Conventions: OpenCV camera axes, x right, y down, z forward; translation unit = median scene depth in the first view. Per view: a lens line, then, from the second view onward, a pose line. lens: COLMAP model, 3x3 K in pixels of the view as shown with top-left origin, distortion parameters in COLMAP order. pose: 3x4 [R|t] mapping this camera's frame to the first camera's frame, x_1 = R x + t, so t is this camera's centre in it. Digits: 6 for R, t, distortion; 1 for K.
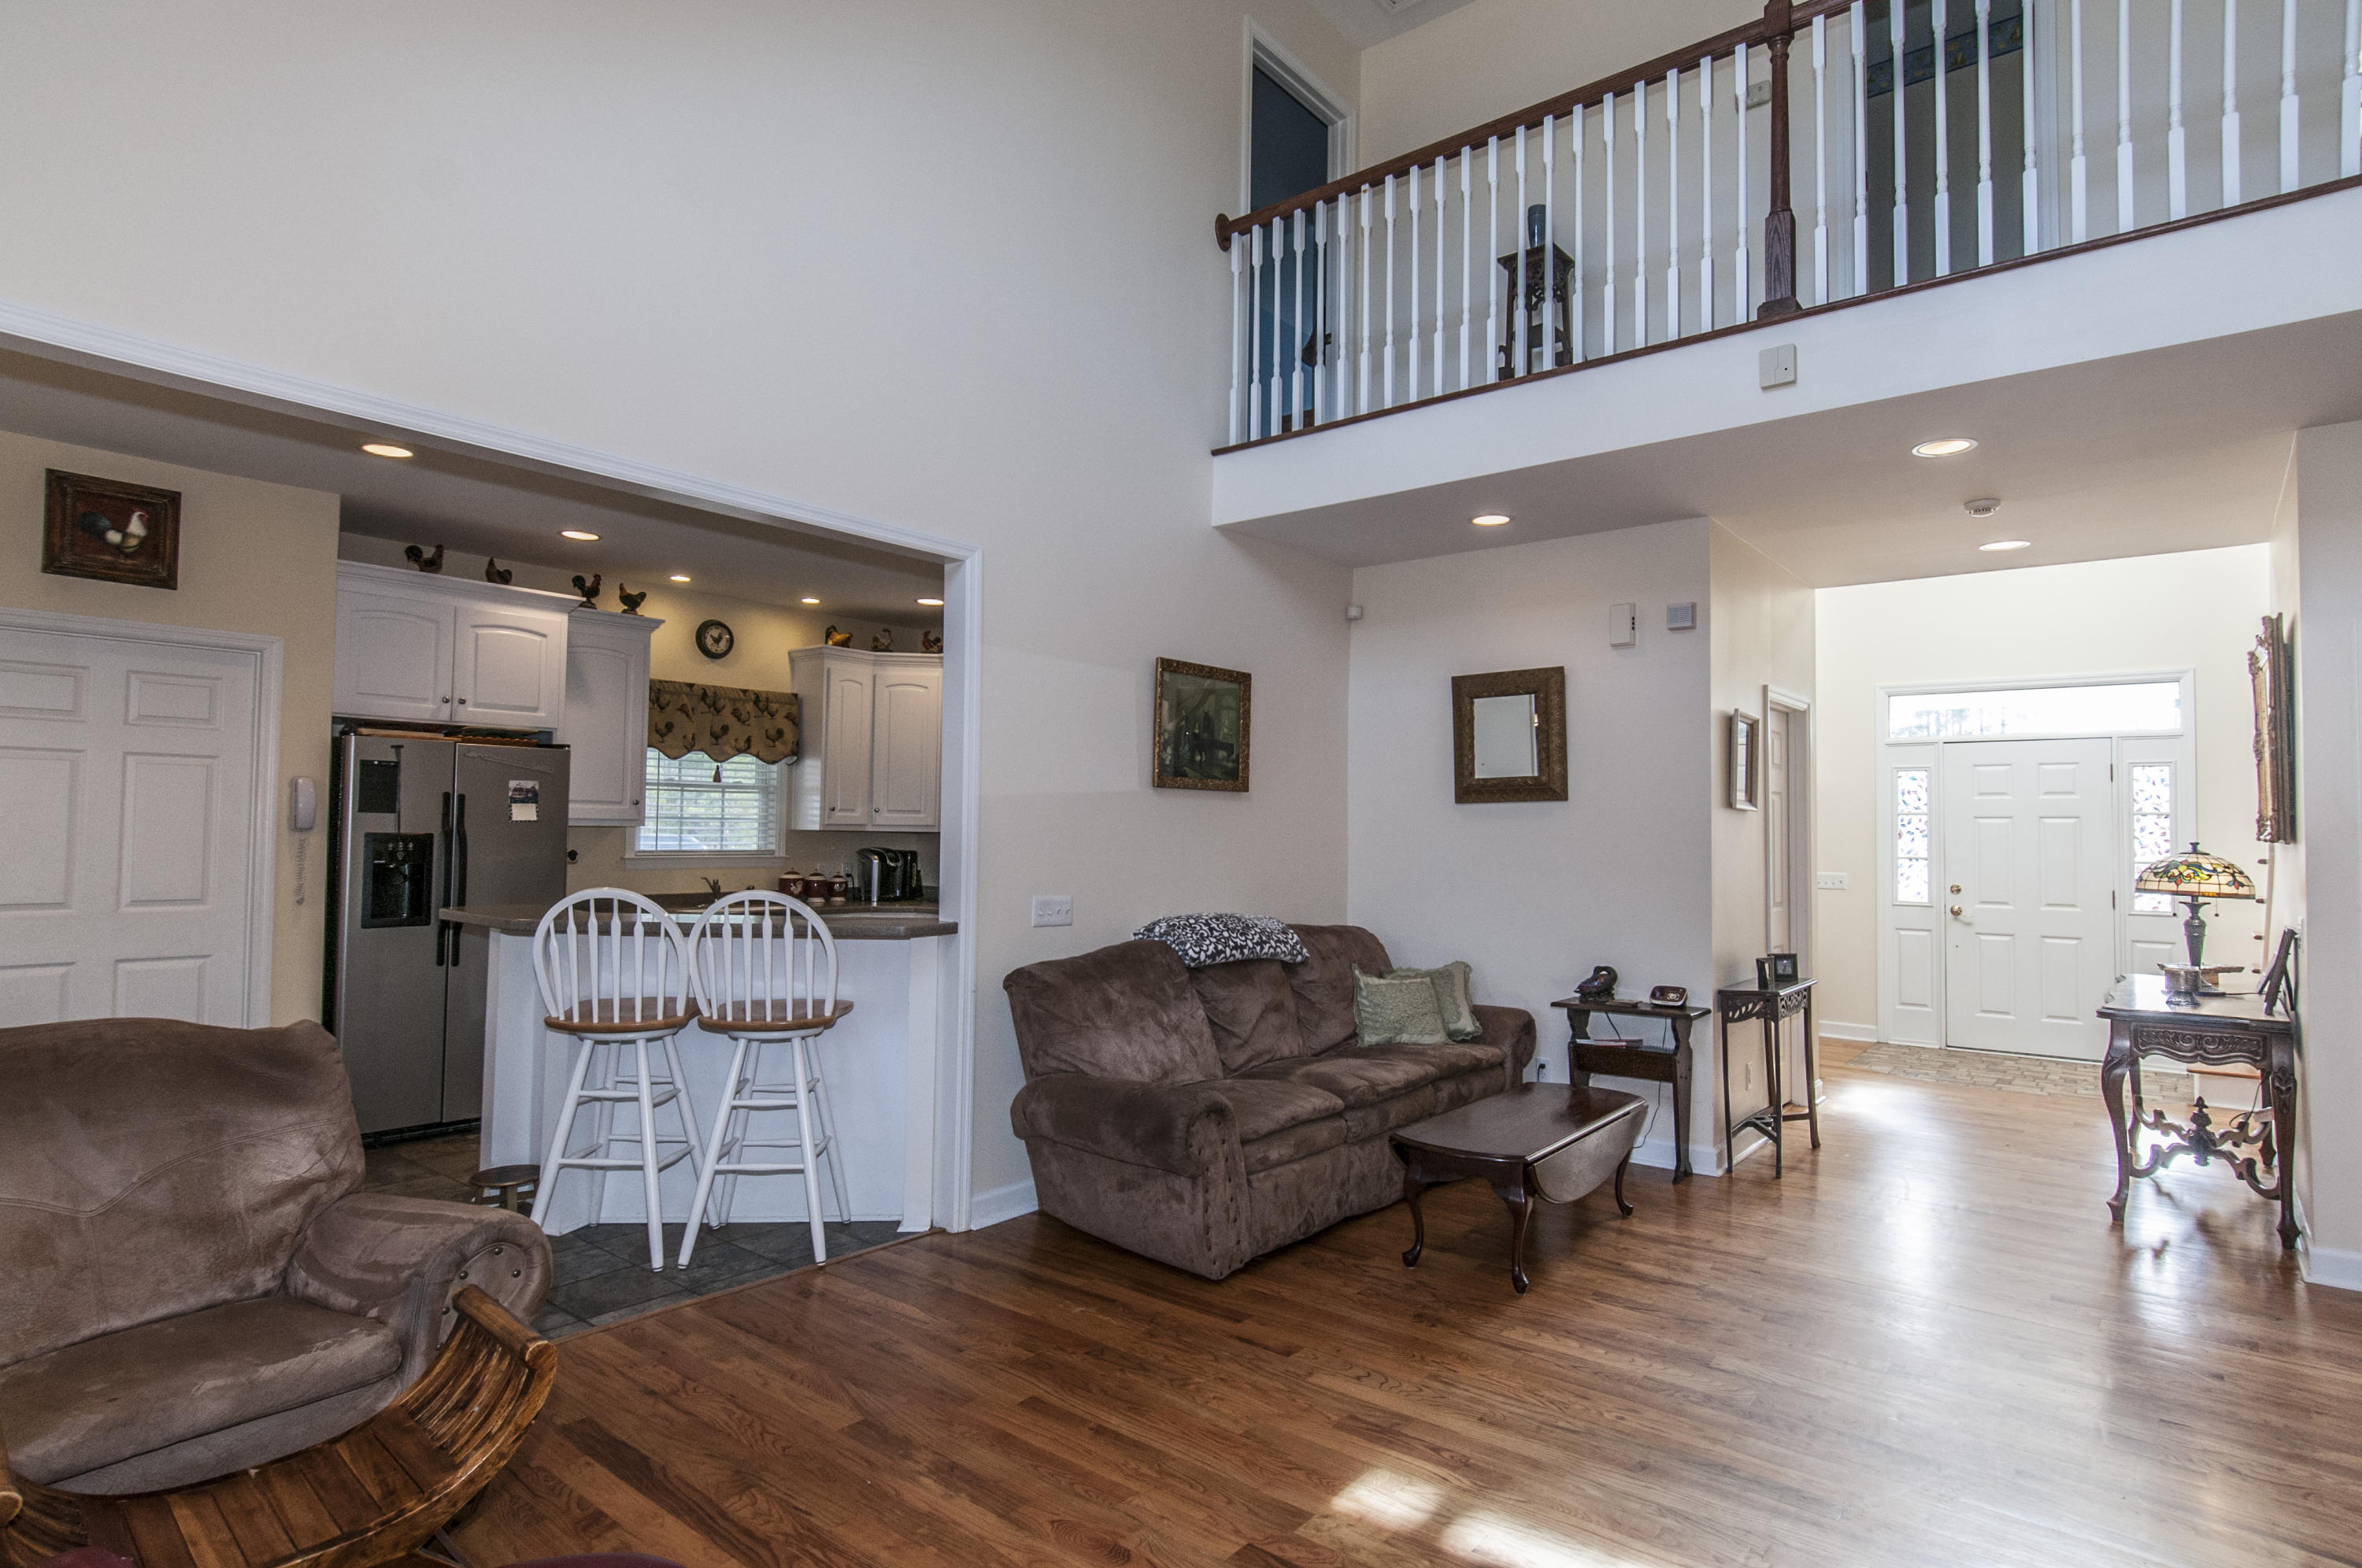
lens RADIAL K [[1229.5, 0, 1208.0], [0, 1229.5, 792.3], [0, 0, 1]] dist [0.017045, -0.016072]
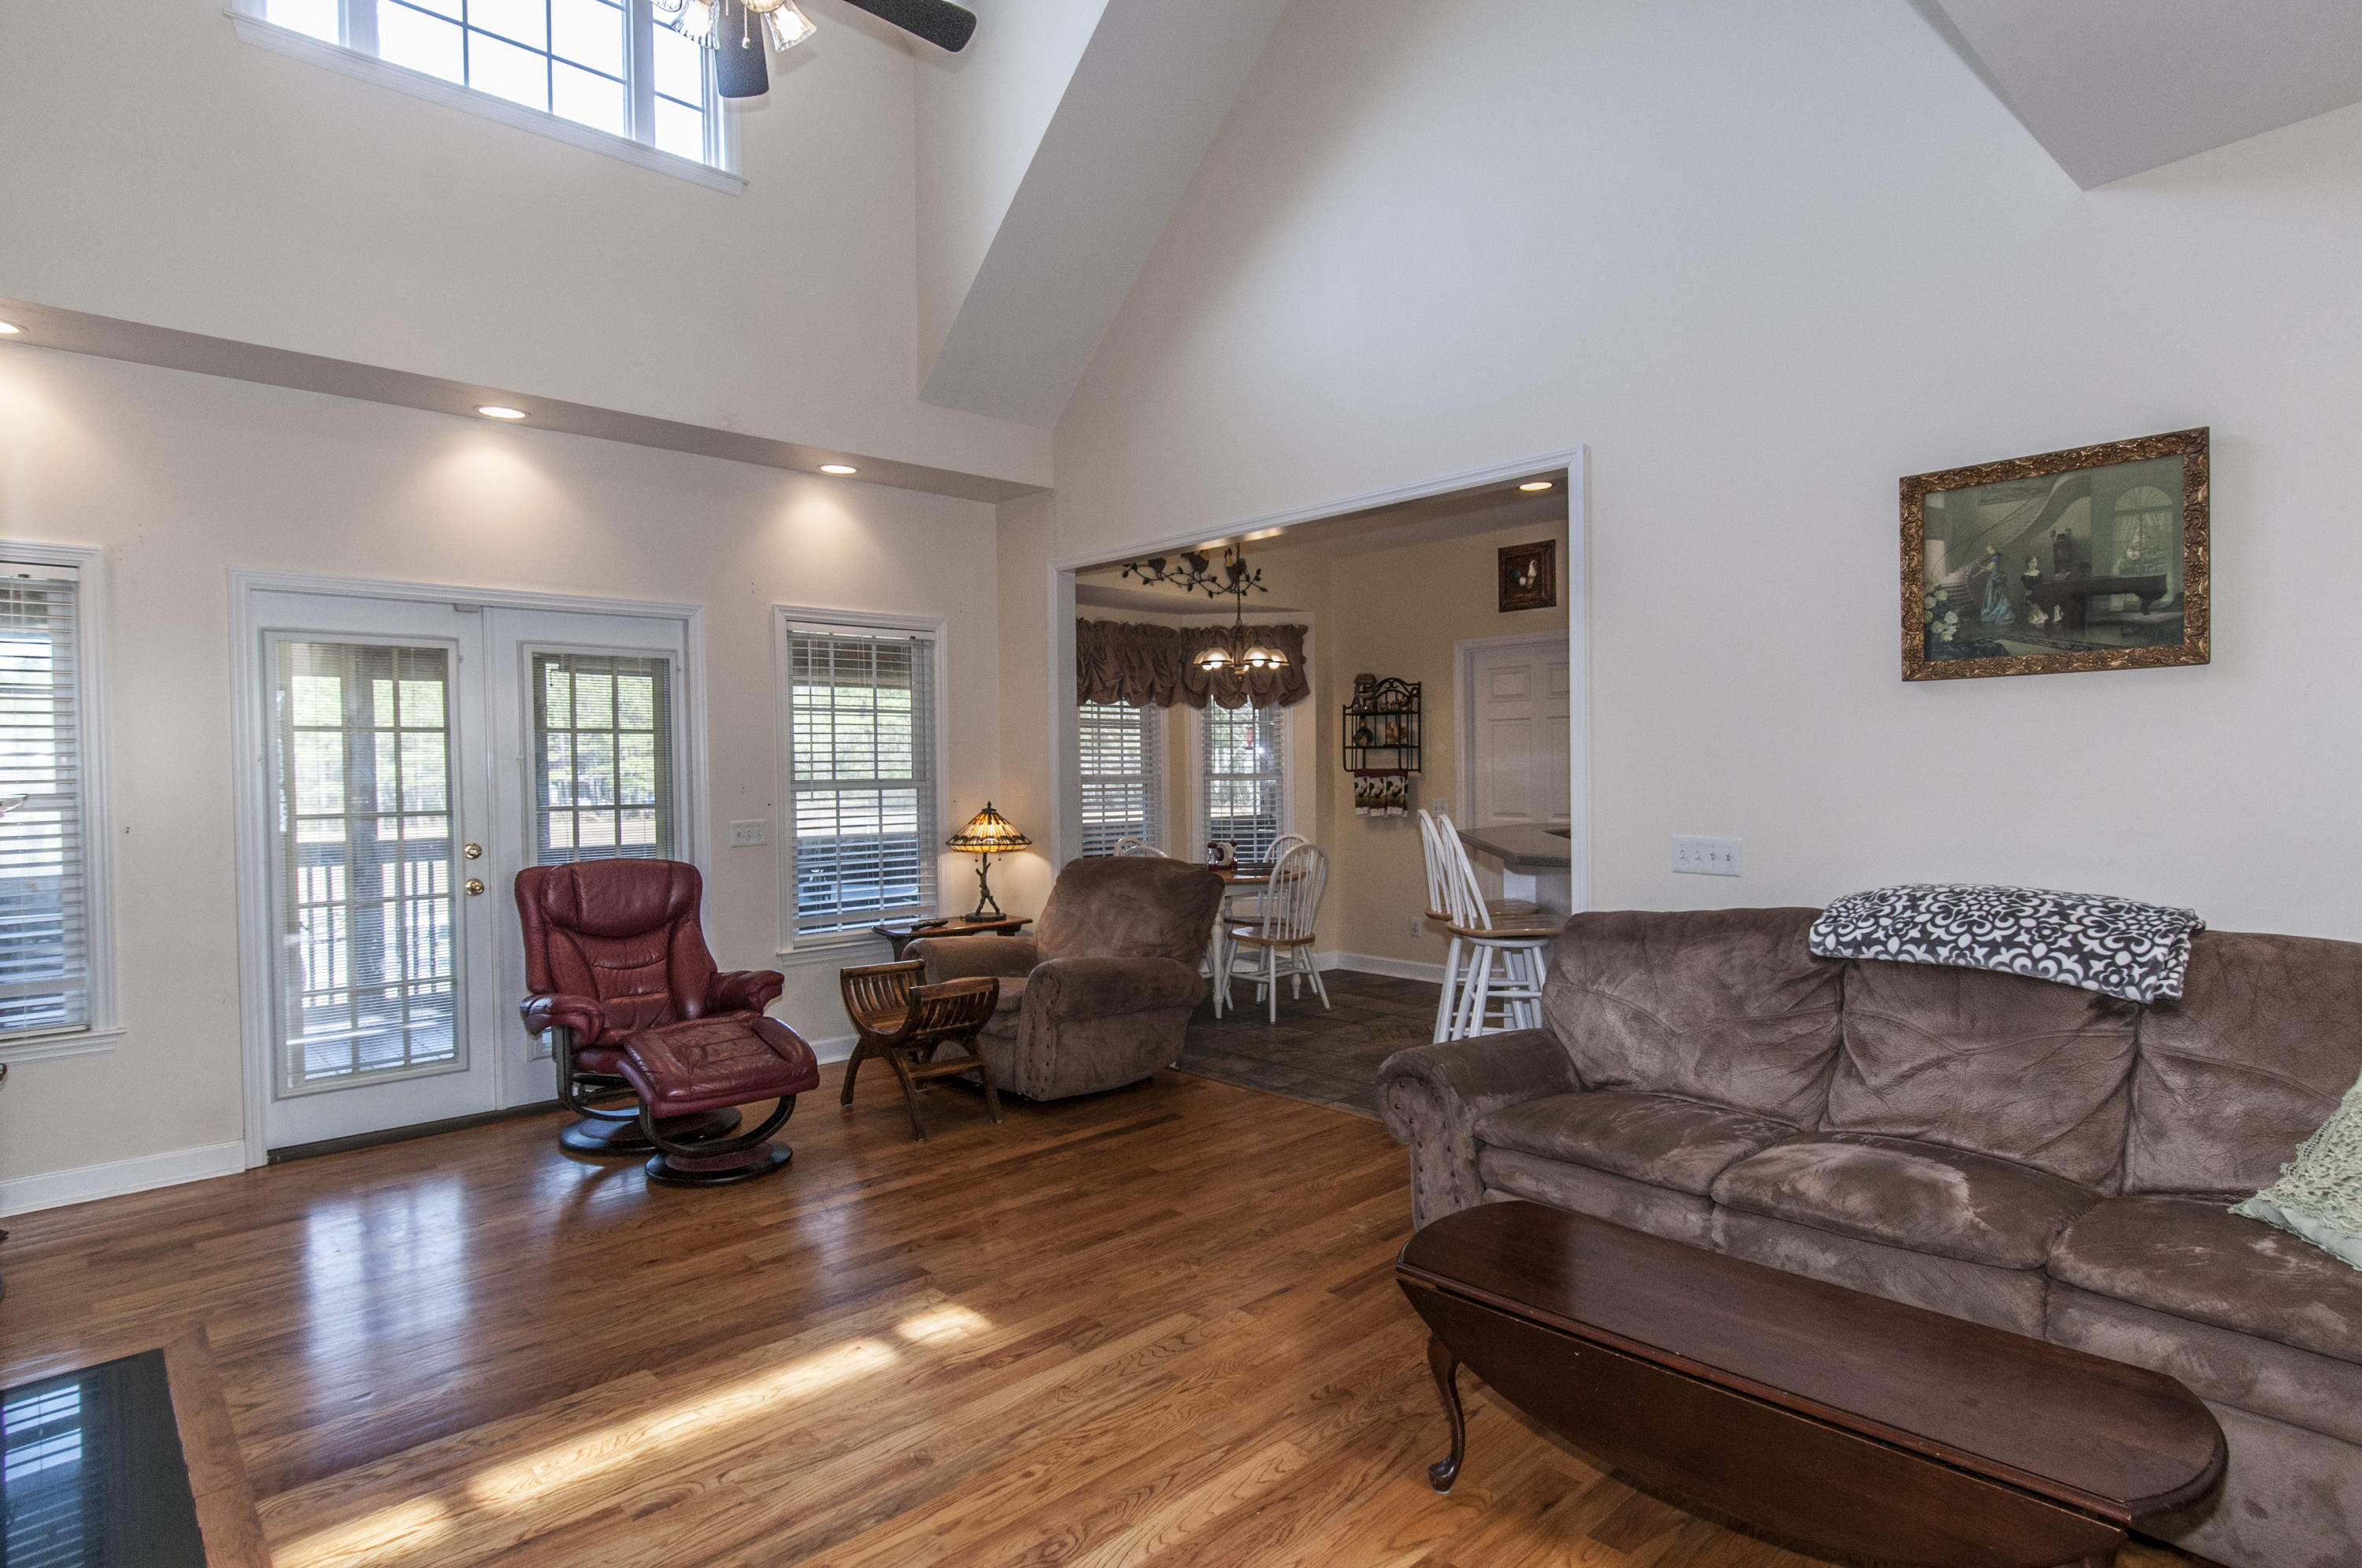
lens RADIAL K [[1229.5, 0, 1208.0], [0, 1229.5, 792.3], [0, 0, 1]] dist [0.017045, -0.016072]
pose [[-0.132668, 0.008191, -0.991127, 0.659722], [0.047379, 0.998875, 0.001913, 0.035977], [0.990028, -0.046704, -0.132906, 0.731986]]
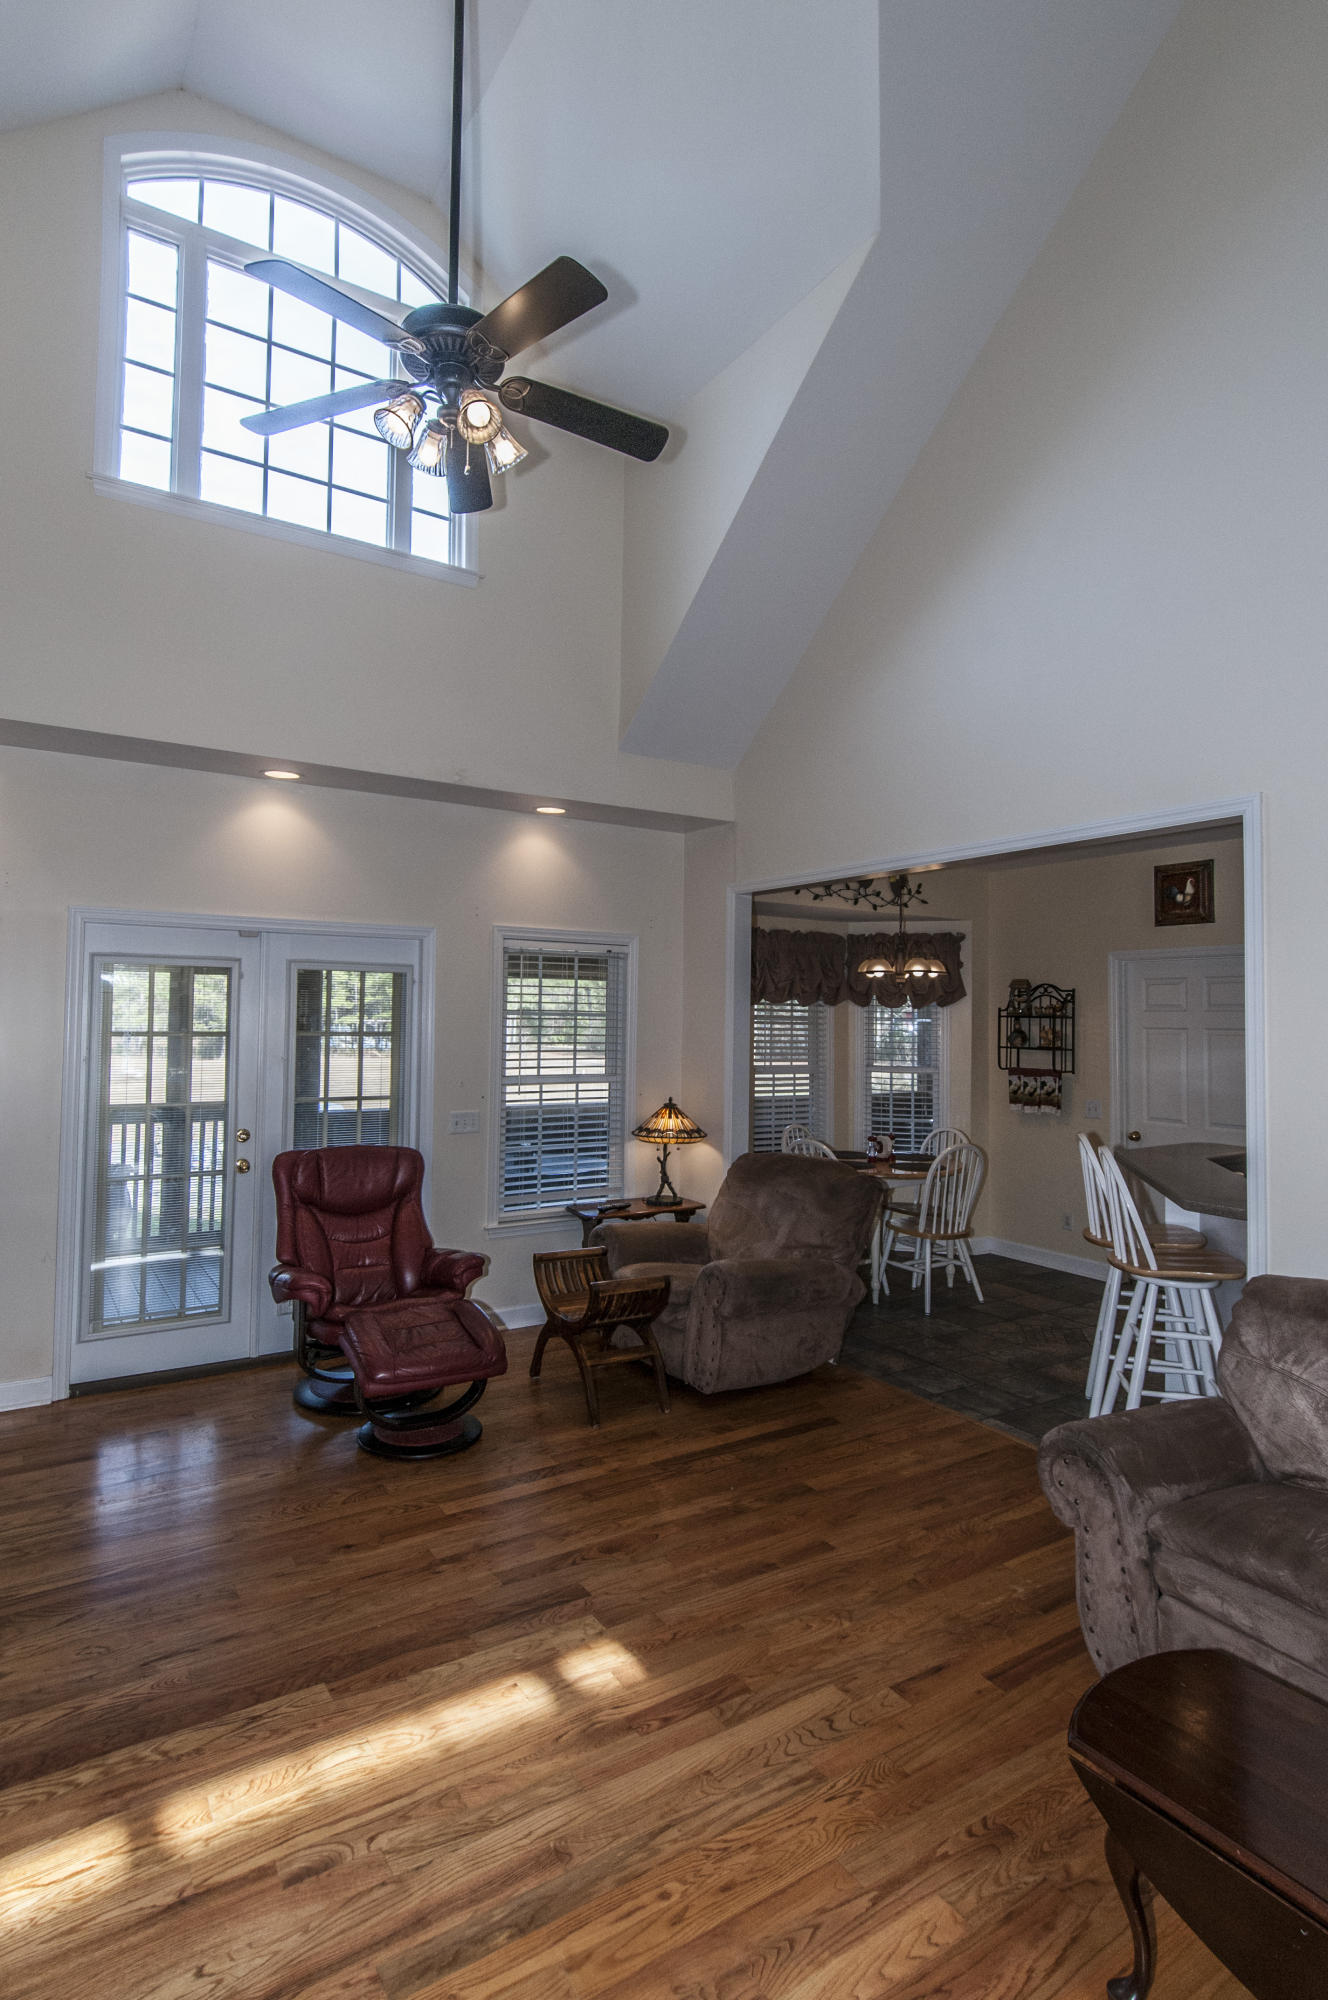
lens RADIAL K [[1041.2, 0, 669.4], [0, 1041.2, 981.4], [0, 0, 1]] dist [0.017045, -0.016072]
pose [[-0.317802, -0.053268, -0.946659, 0.585110], [0.017943, 0.997904, -0.062175, -0.019797], [0.947987, -0.036745, -0.316181, 0.725093]]
